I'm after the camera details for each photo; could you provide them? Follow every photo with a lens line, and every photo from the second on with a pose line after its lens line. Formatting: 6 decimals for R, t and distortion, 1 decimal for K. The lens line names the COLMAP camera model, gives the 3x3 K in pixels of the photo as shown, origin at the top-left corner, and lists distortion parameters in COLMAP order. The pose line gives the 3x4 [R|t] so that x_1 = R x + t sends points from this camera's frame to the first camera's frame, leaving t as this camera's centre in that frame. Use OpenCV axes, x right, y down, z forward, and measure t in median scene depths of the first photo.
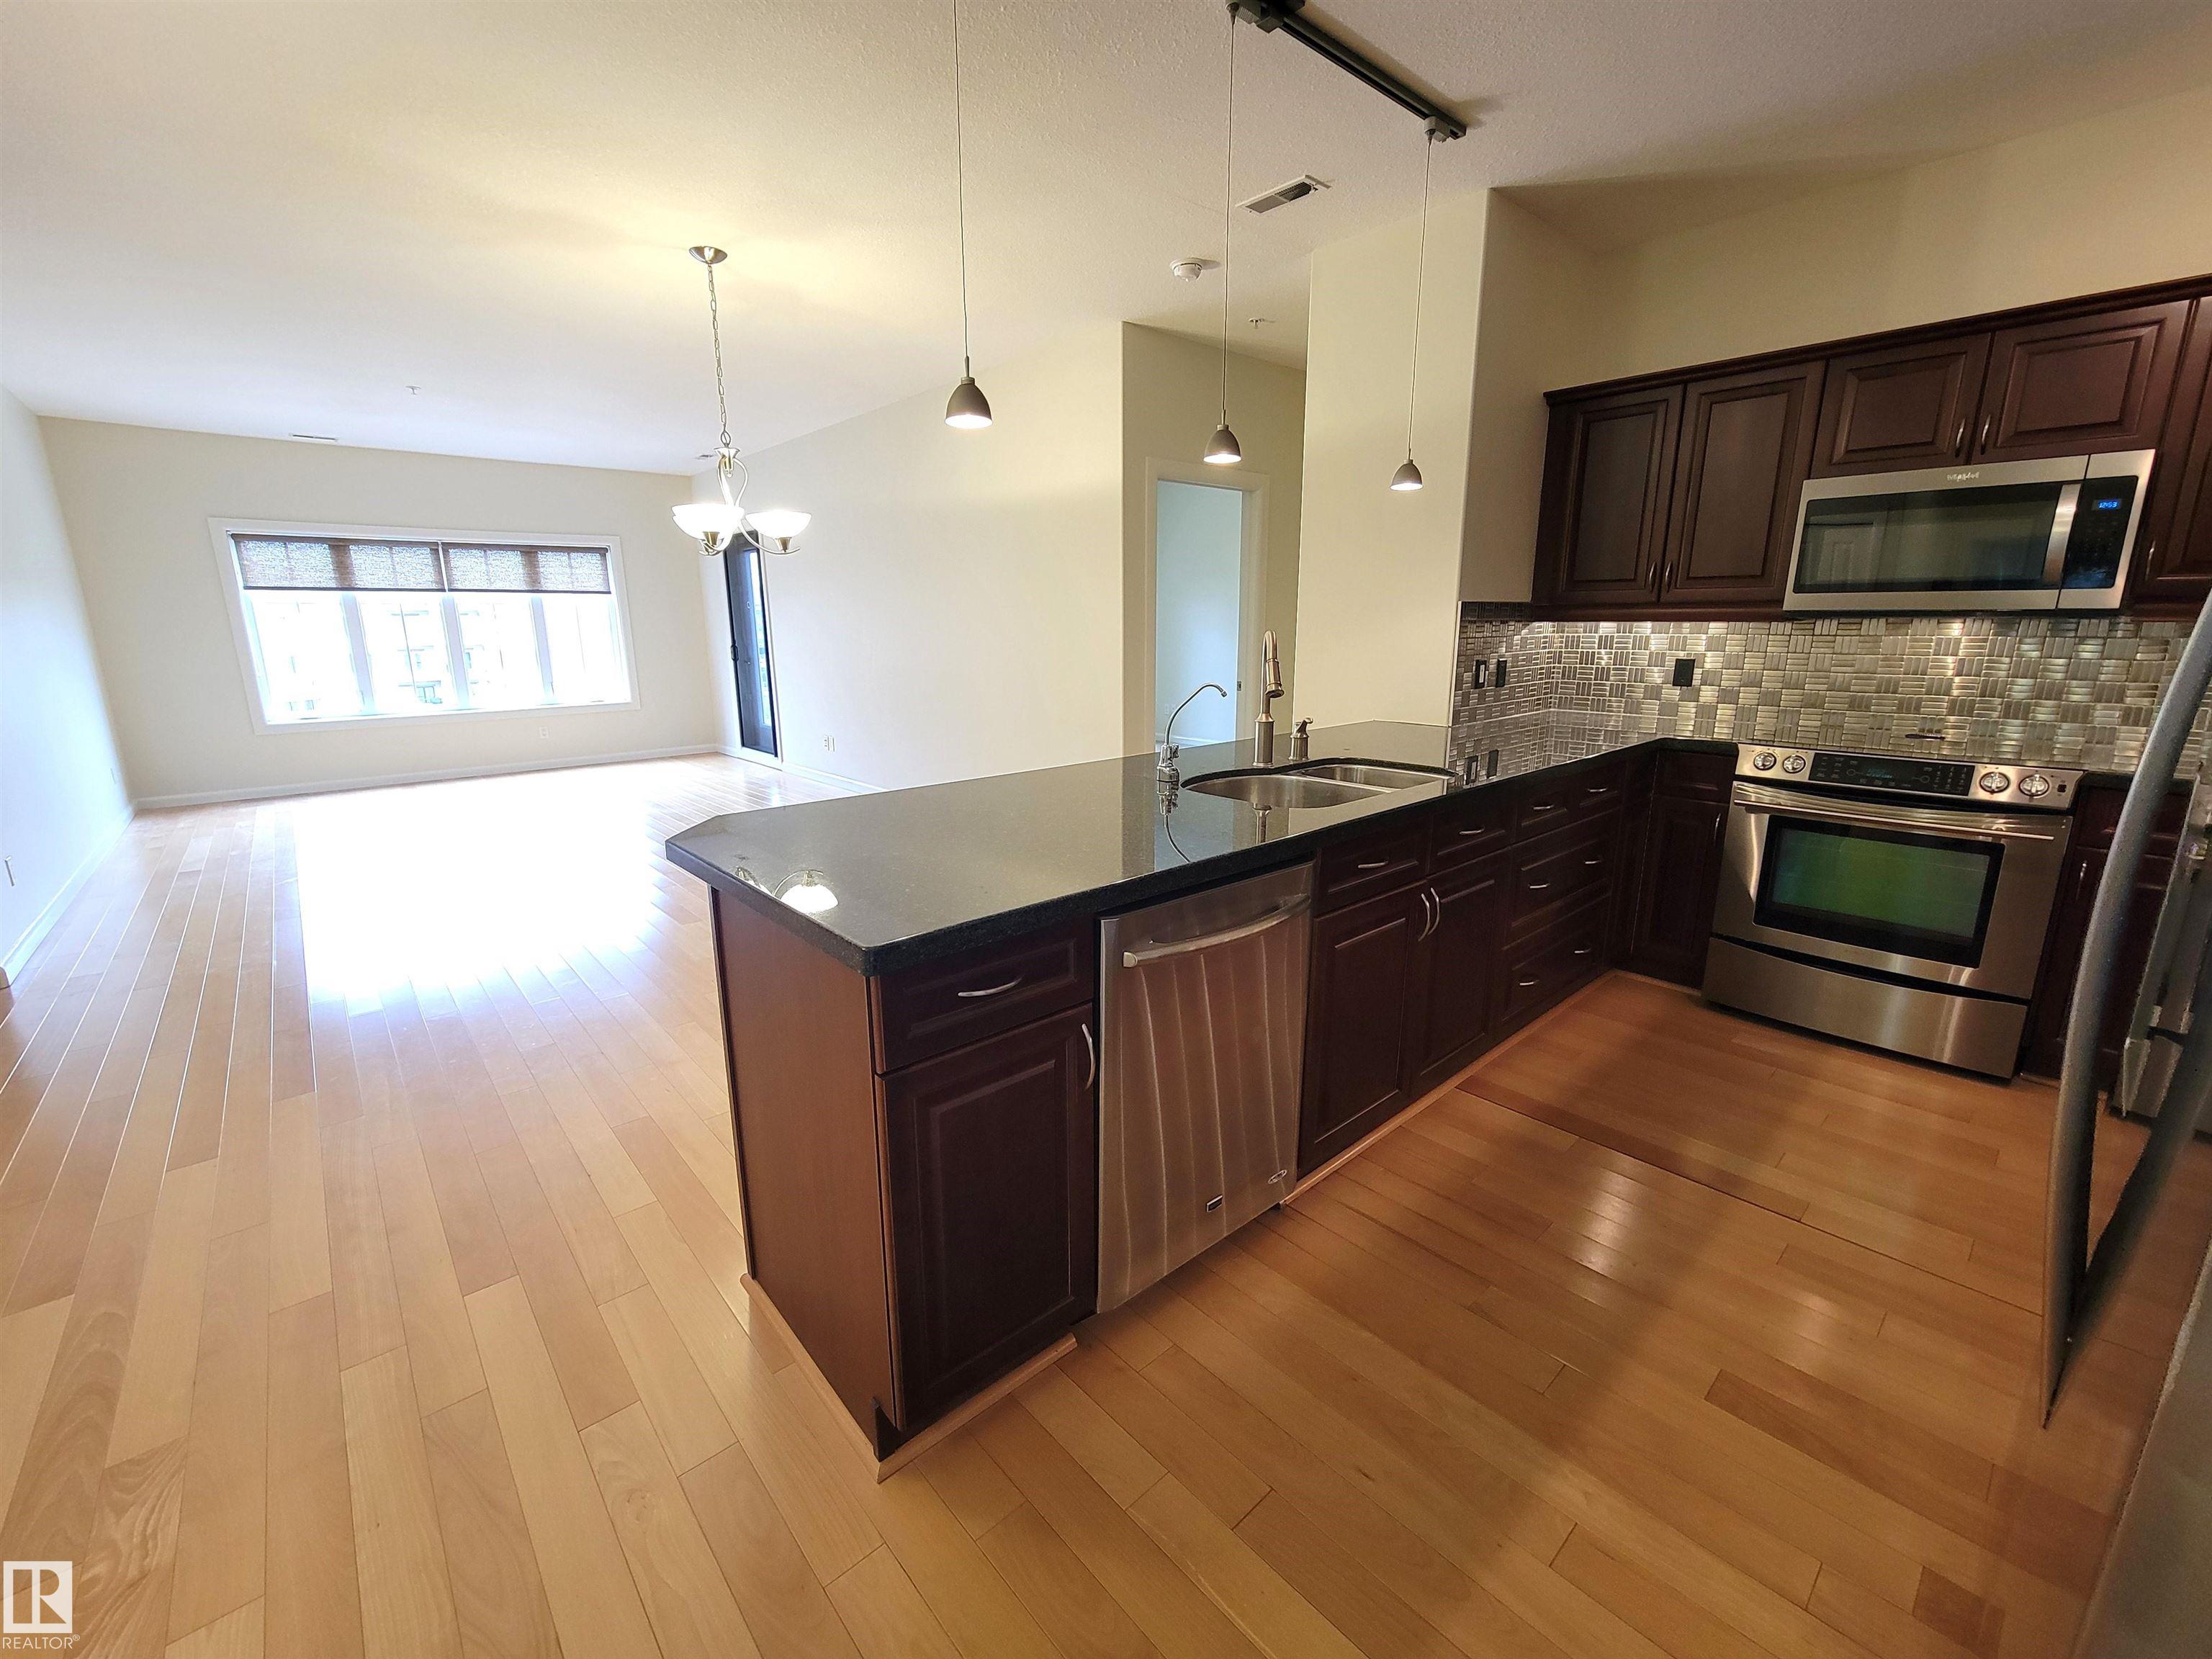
lens RADIAL K [[907.4, 0, 1094.8], [0, 907.4, 822.2], [0, 0, 1]] dist [0.000092, 0.000211]
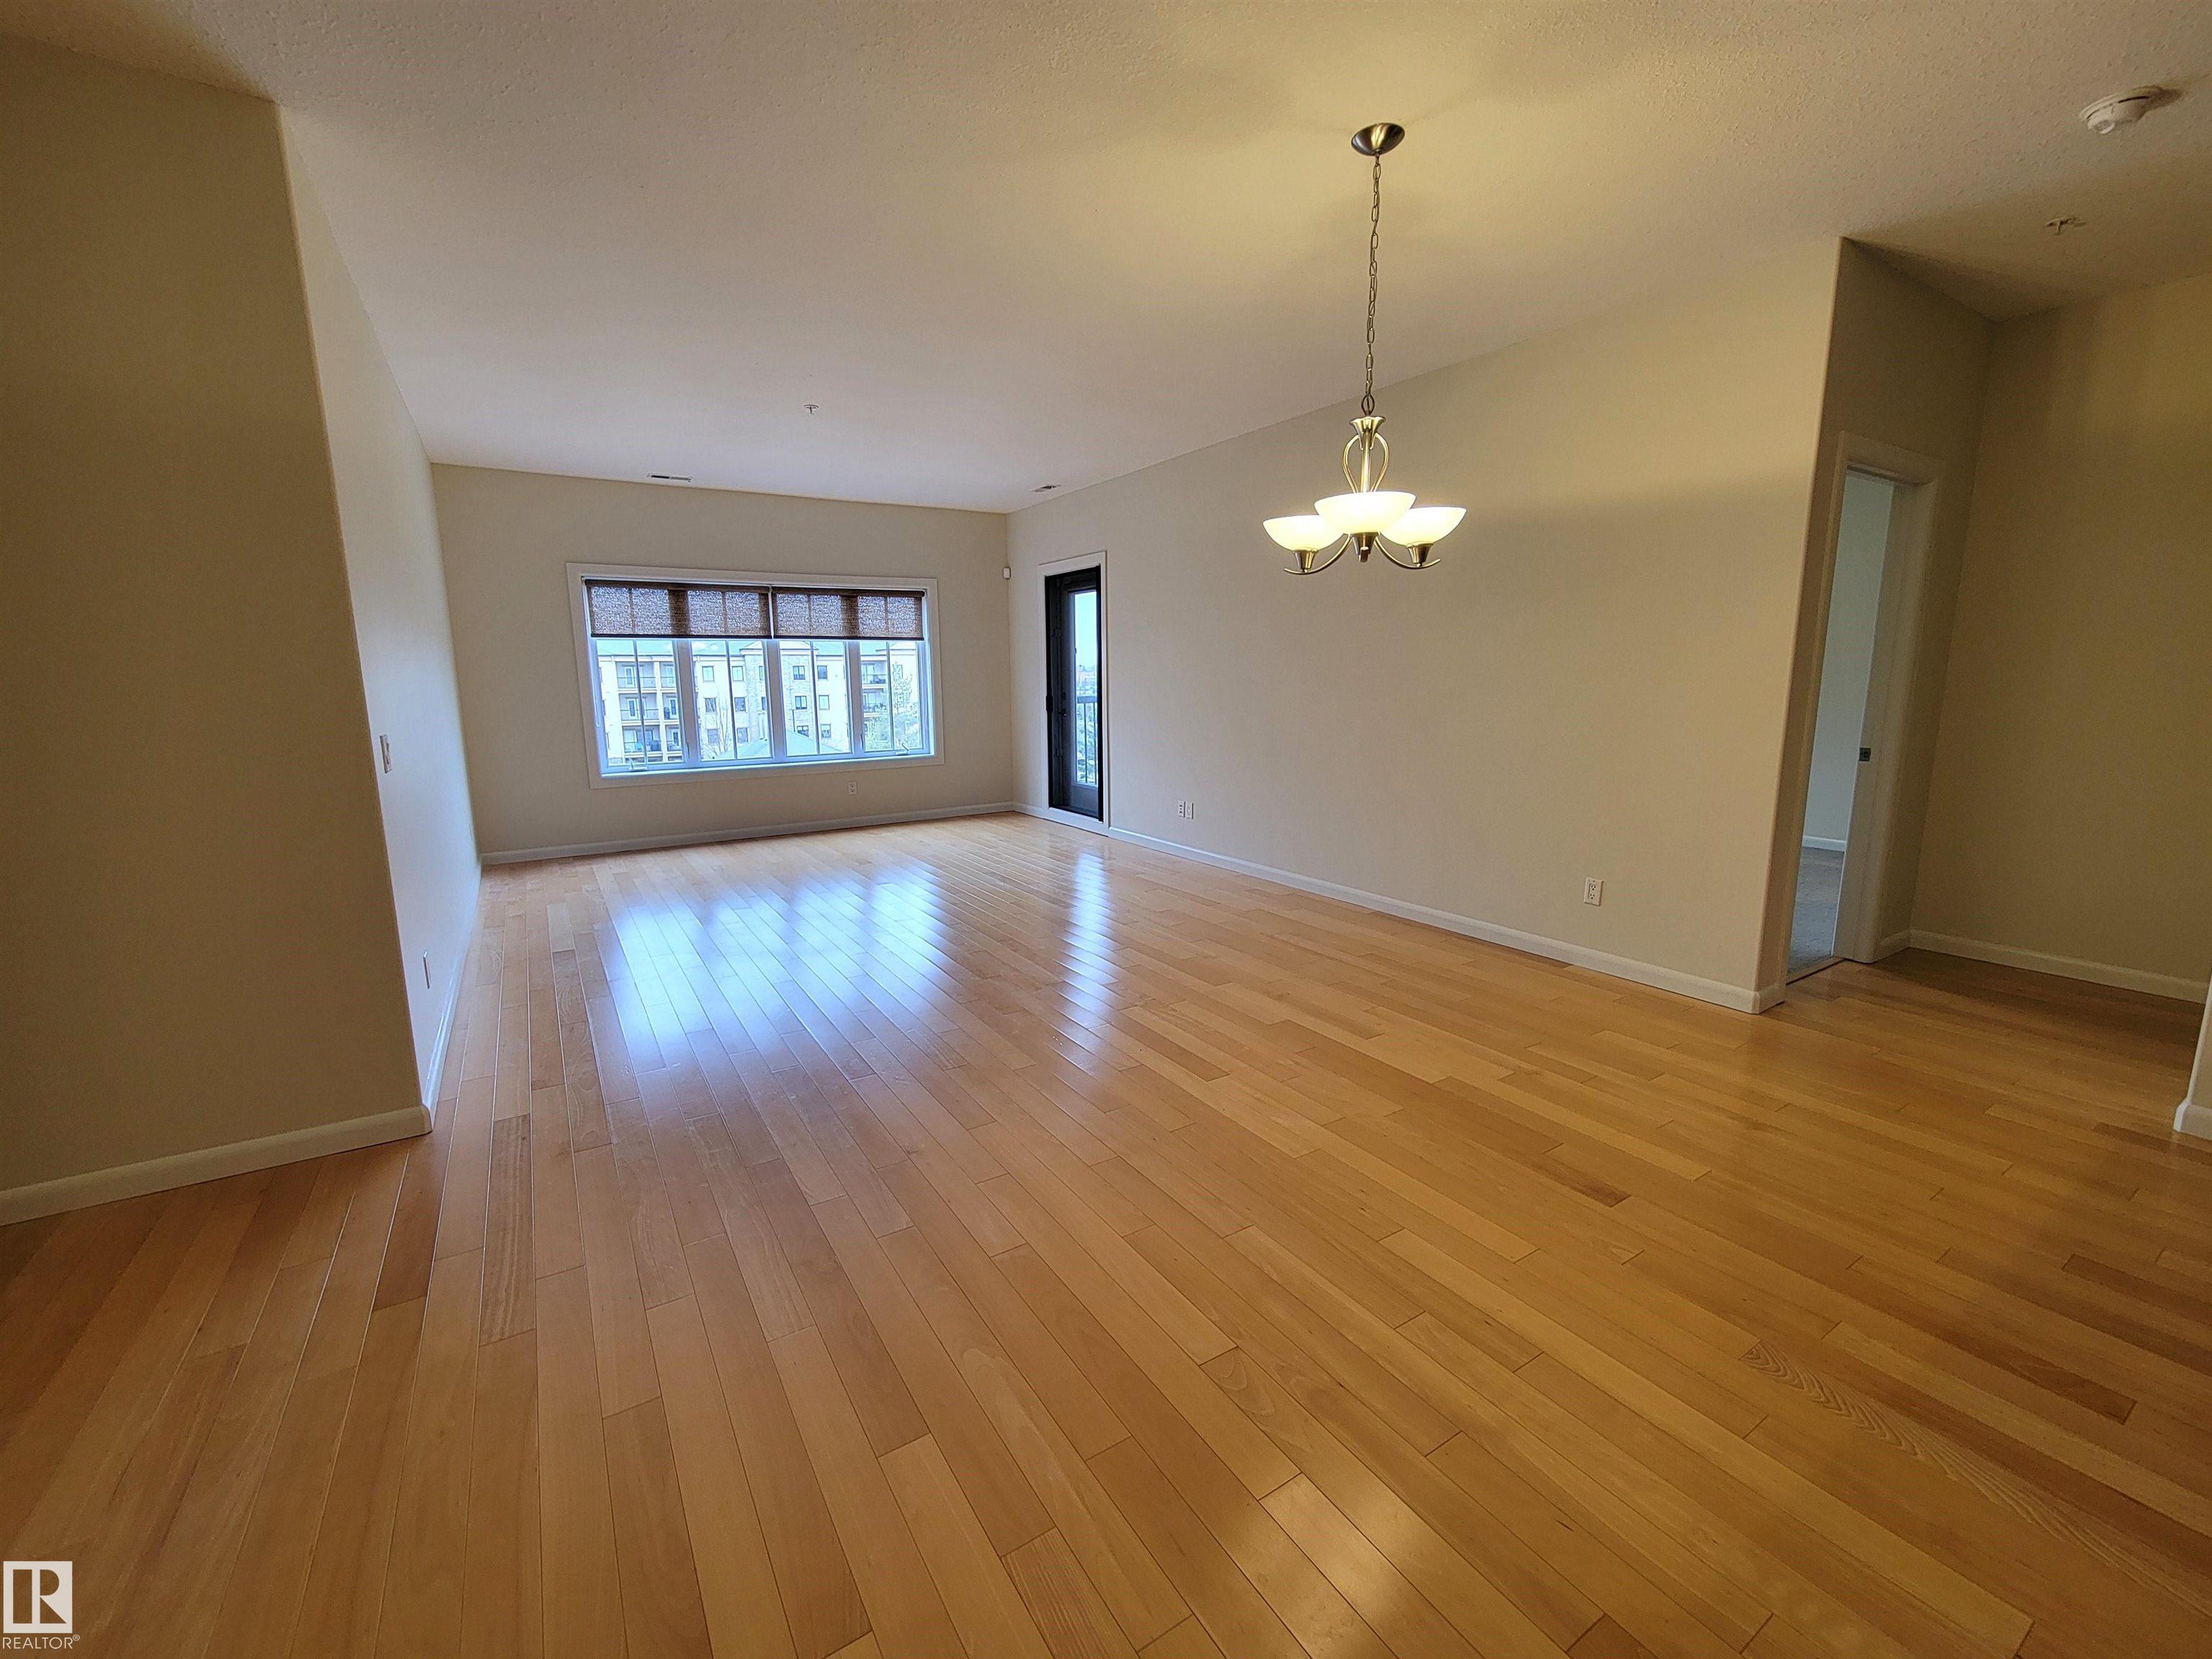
lens RADIAL K [[907.4, 0, 1094.8], [0, 907.4, 822.2], [0, 0, 1]] dist [0.000092, 0.000211]
pose [[0.986380, 0.024682, -0.162618, -0.234027], [-0.033182, 0.998210, -0.049762, -0.029083], [0.161099, 0.054480, 0.985433, 0.142041]]
